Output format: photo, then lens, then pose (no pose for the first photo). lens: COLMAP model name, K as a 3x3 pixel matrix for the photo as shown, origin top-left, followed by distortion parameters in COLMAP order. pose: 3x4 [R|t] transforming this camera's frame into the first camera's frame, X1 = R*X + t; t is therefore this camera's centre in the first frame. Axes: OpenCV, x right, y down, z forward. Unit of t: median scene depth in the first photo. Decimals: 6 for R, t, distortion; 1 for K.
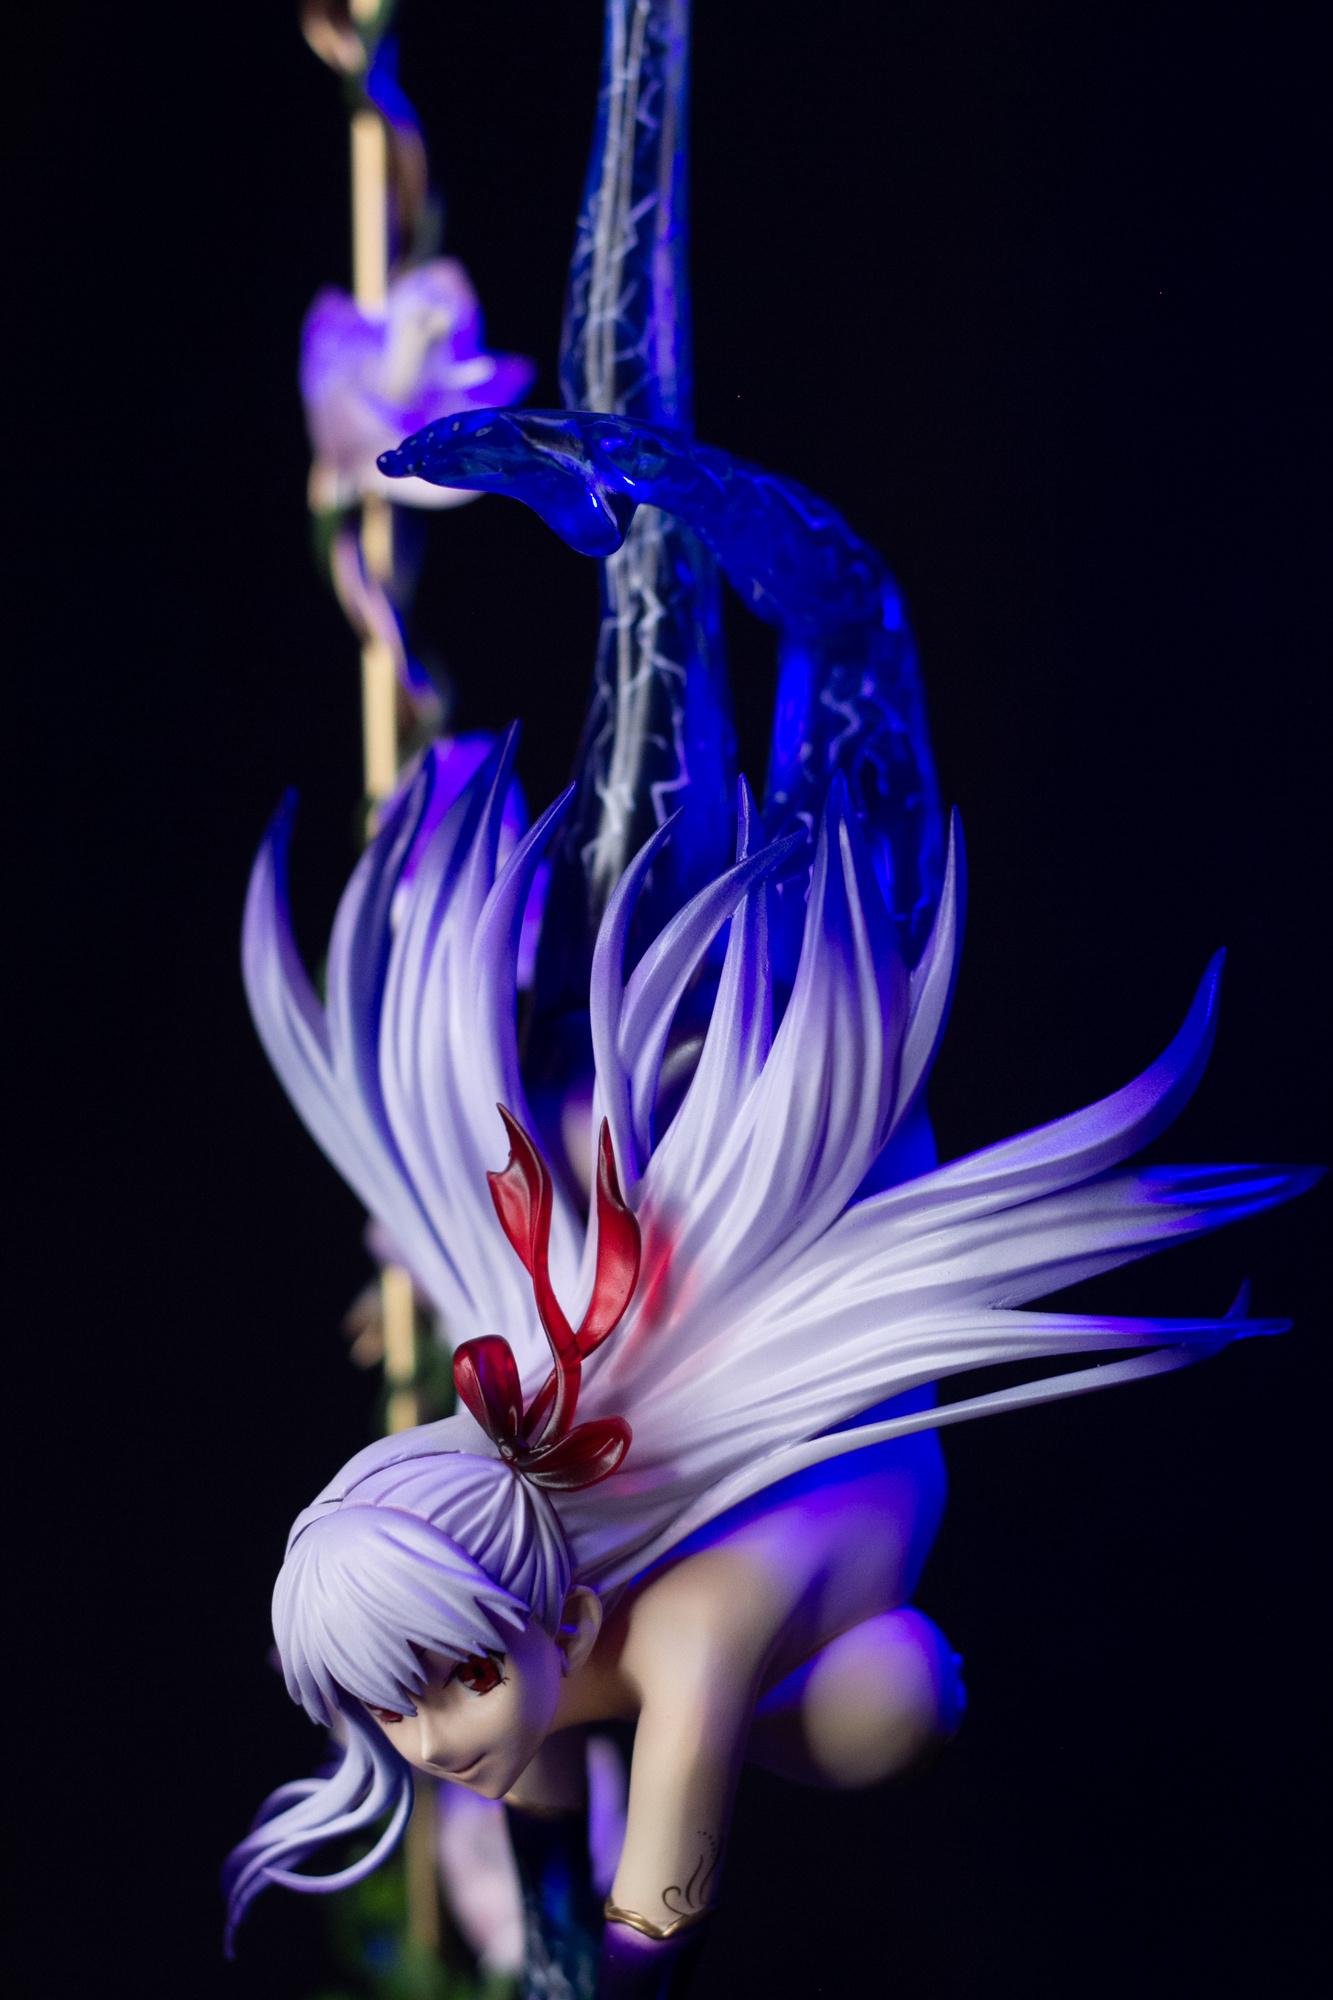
lens RADIAL K [[5102.9, 0, 666.5], [0, 5102.9, 1000.0], [0, 0, 1]] dist [-0.110889, -0.762533]
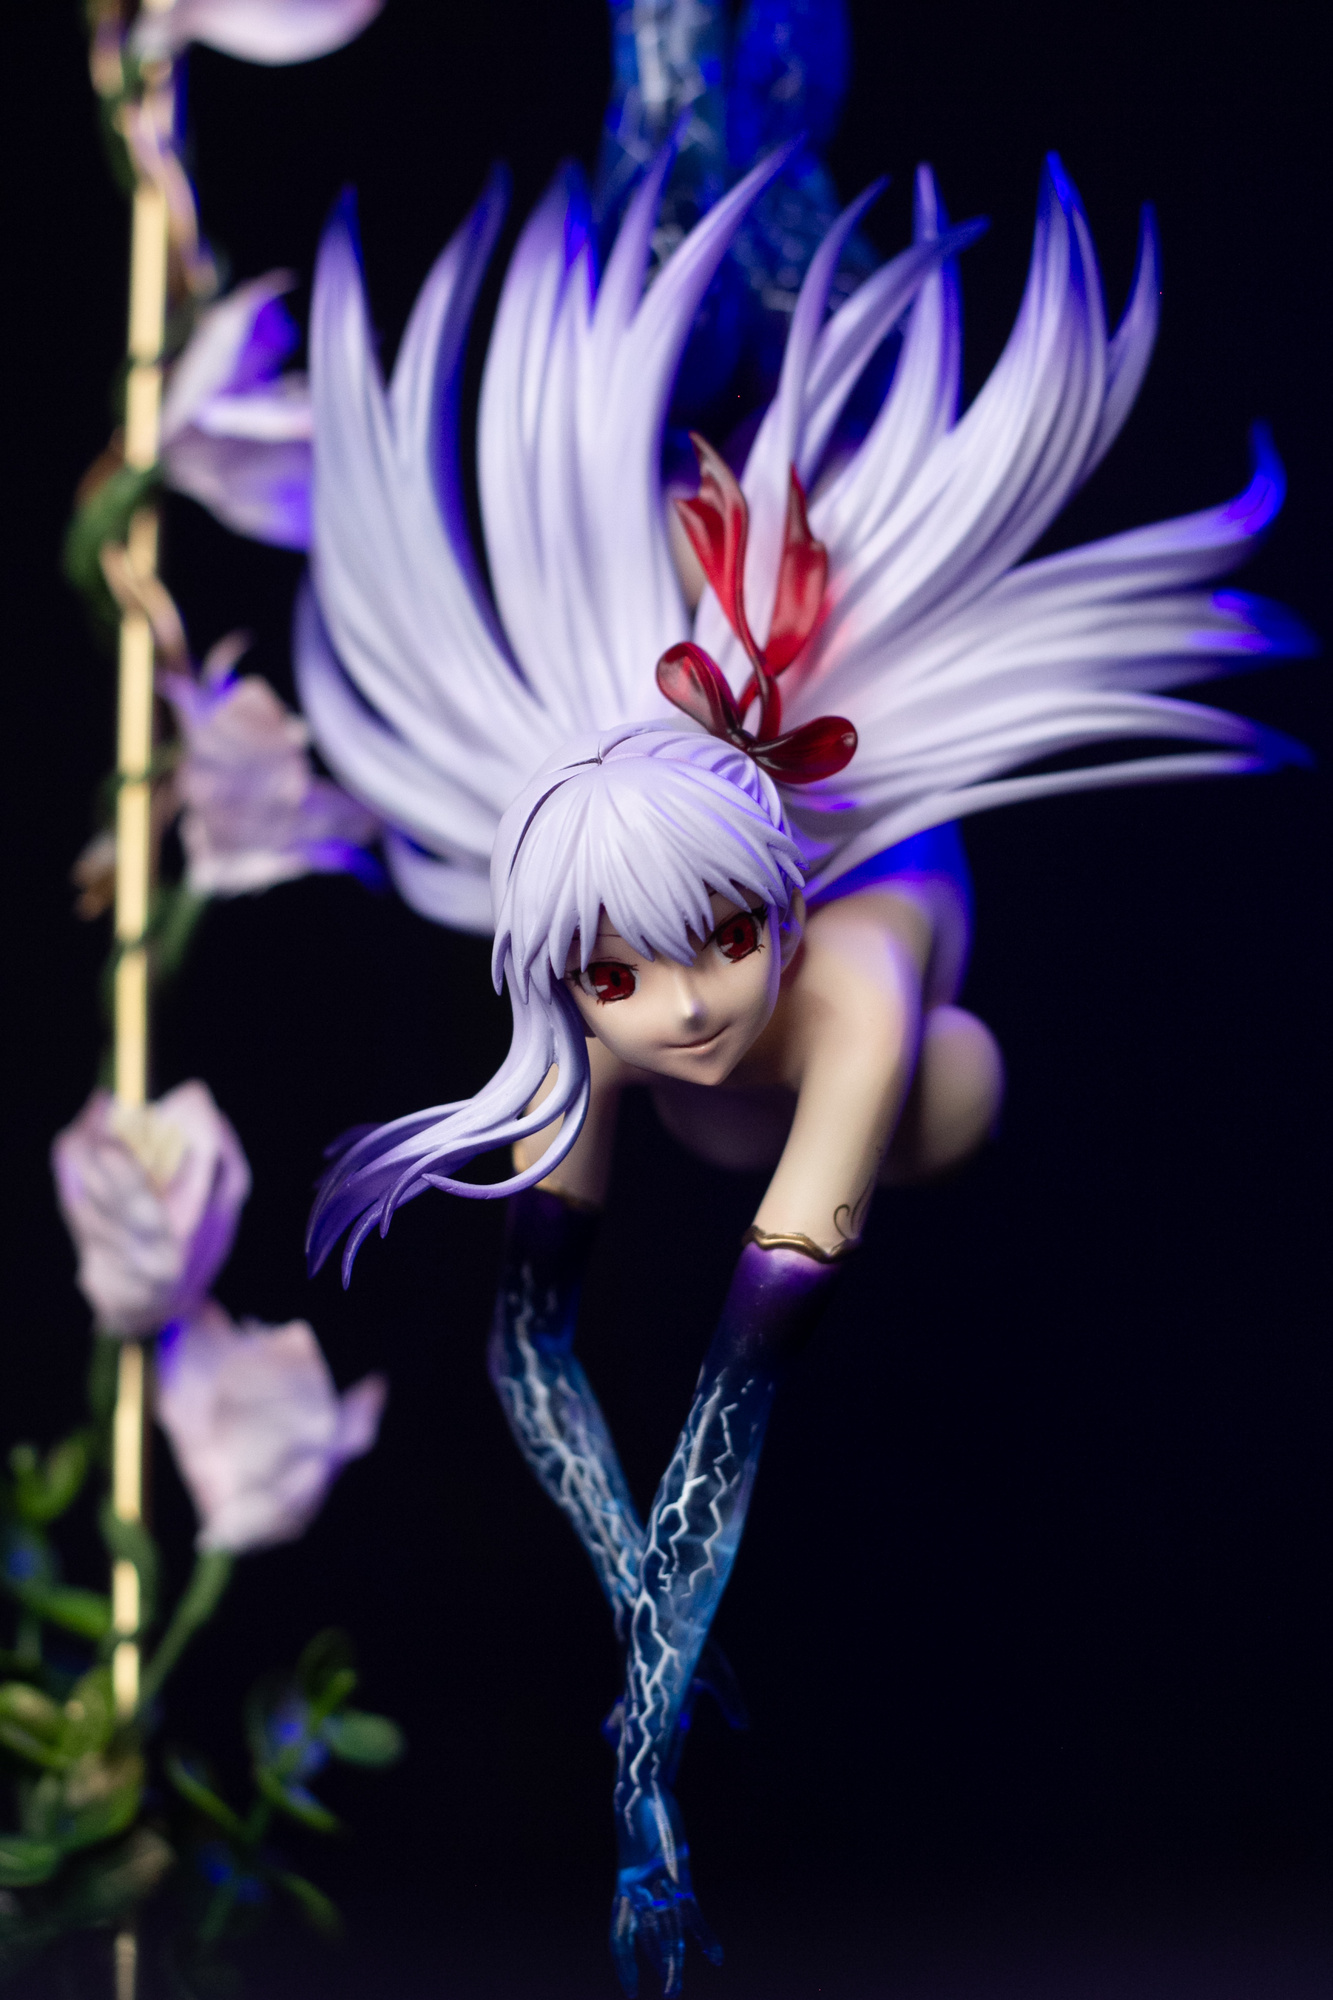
lens RADIAL K [[5102.9, 0, 666.5], [0, 5102.9, 1000.0], [0, 0, 1]] dist [-0.110889, -0.762533]
pose [[0.859644, 0.128149, 0.494561, -0.526144], [-0.021820, 0.976356, -0.215063, 0.350280], [-0.510428, 0.174086, 0.842115, 0.172566]]
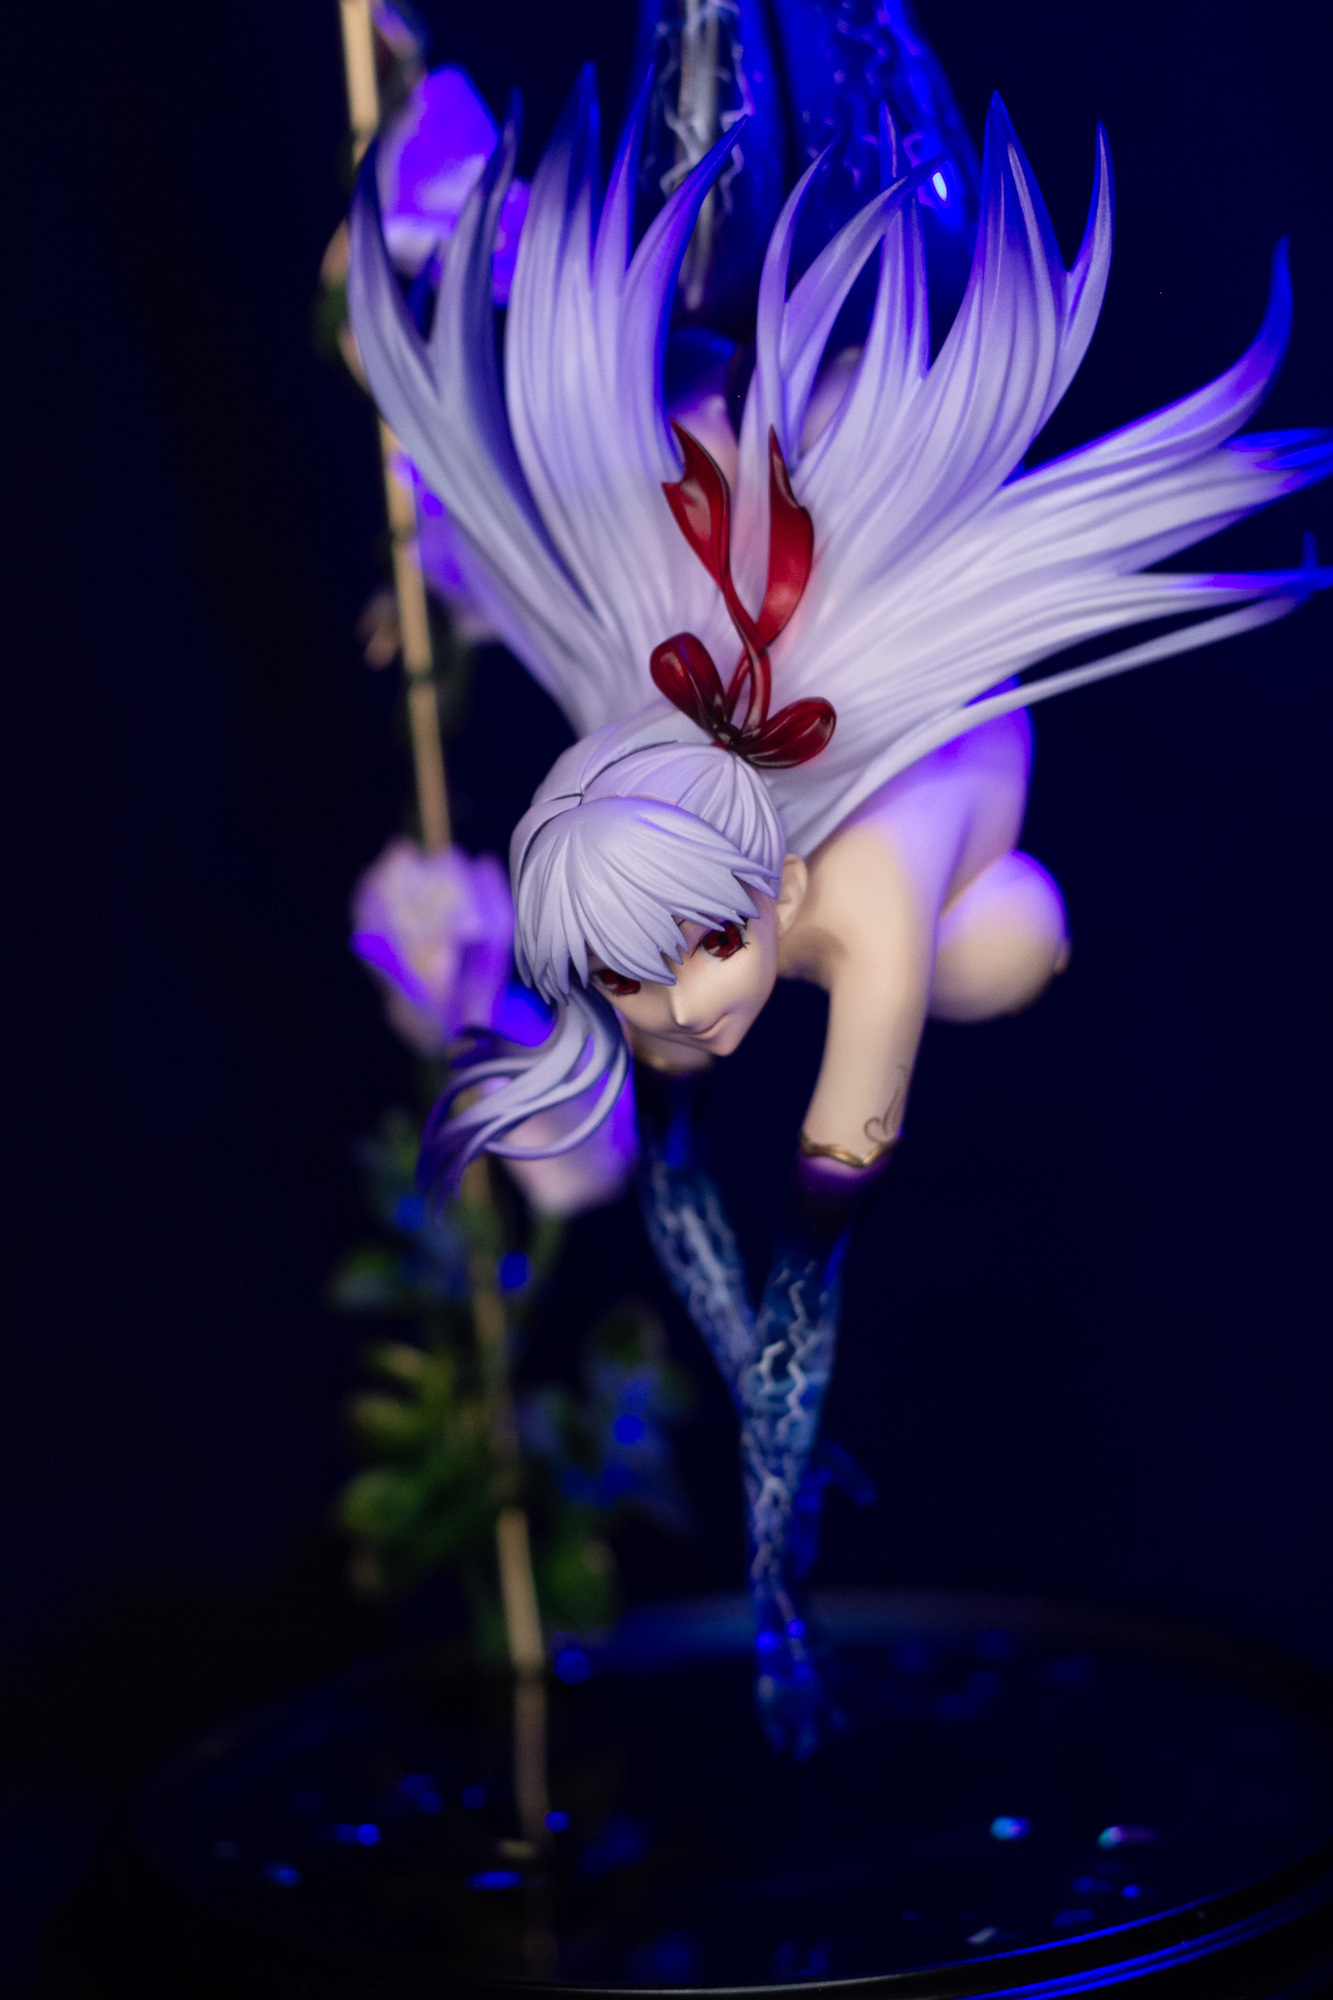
lens RADIAL K [[5102.9, 0, 666.5], [0, 5102.9, 1000.0], [0, 0, 1]] dist [-0.110889, -0.762533]
pose [[0.960302, -0.096193, 0.261851, -0.330605], [0.060010, 0.987925, 0.142841, -0.012349], [-0.272430, -0.121457, 0.954479, -0.045062]]
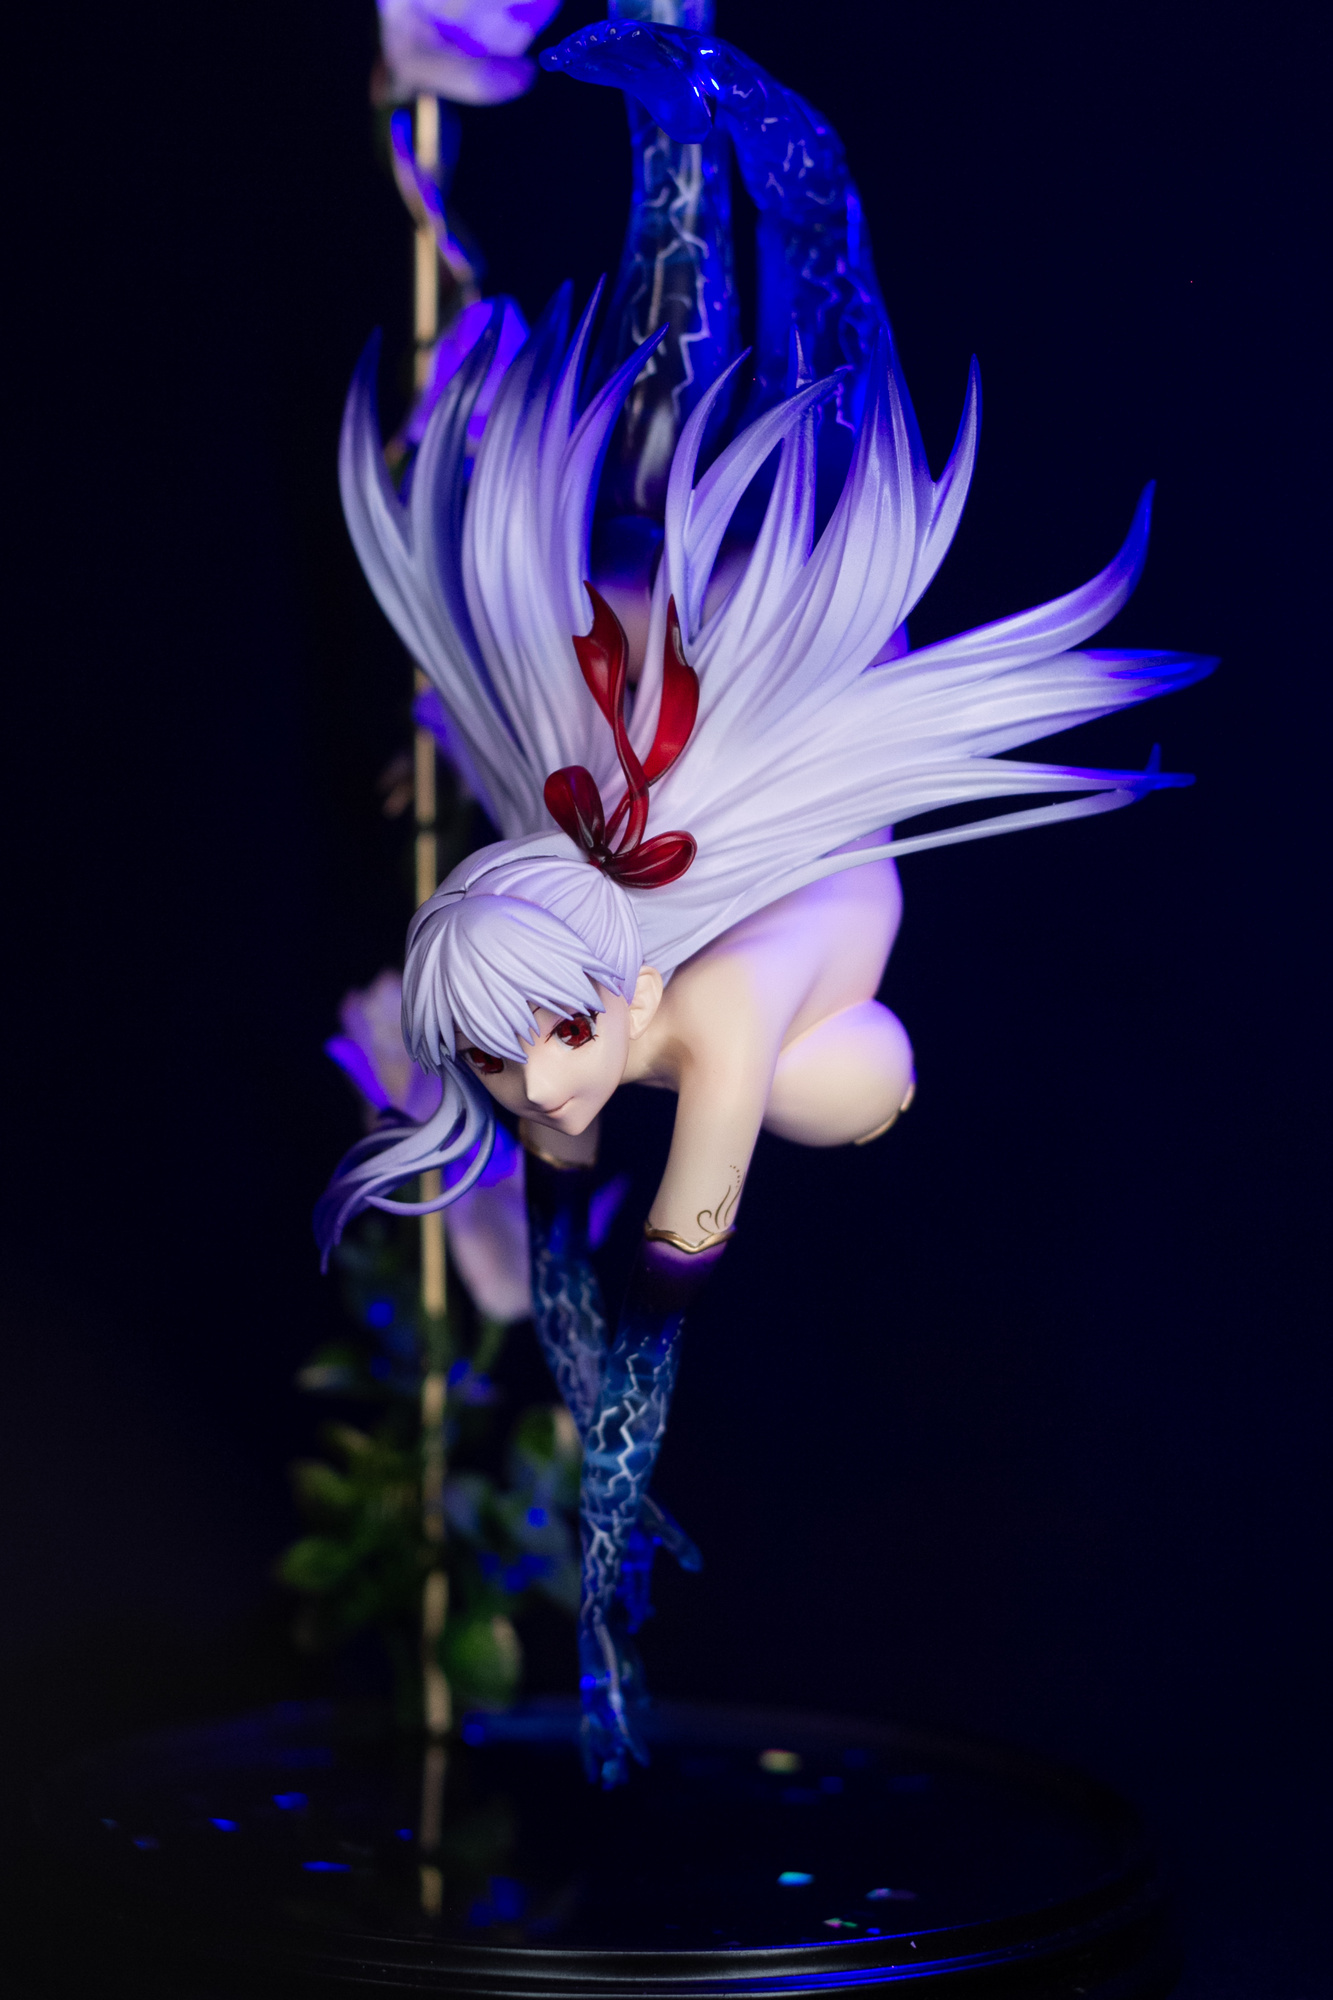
lens RADIAL K [[5102.9, 0, 666.5], [0, 5102.9, 1000.0], [0, 0, 1]] dist [-0.110889, -0.762533]
pose [[0.985144, 0.024486, 0.169977, -0.223867], [-0.033960, 0.998014, 0.053055, 0.056161], [-0.168340, -0.058040, 0.984019, -0.234926]]
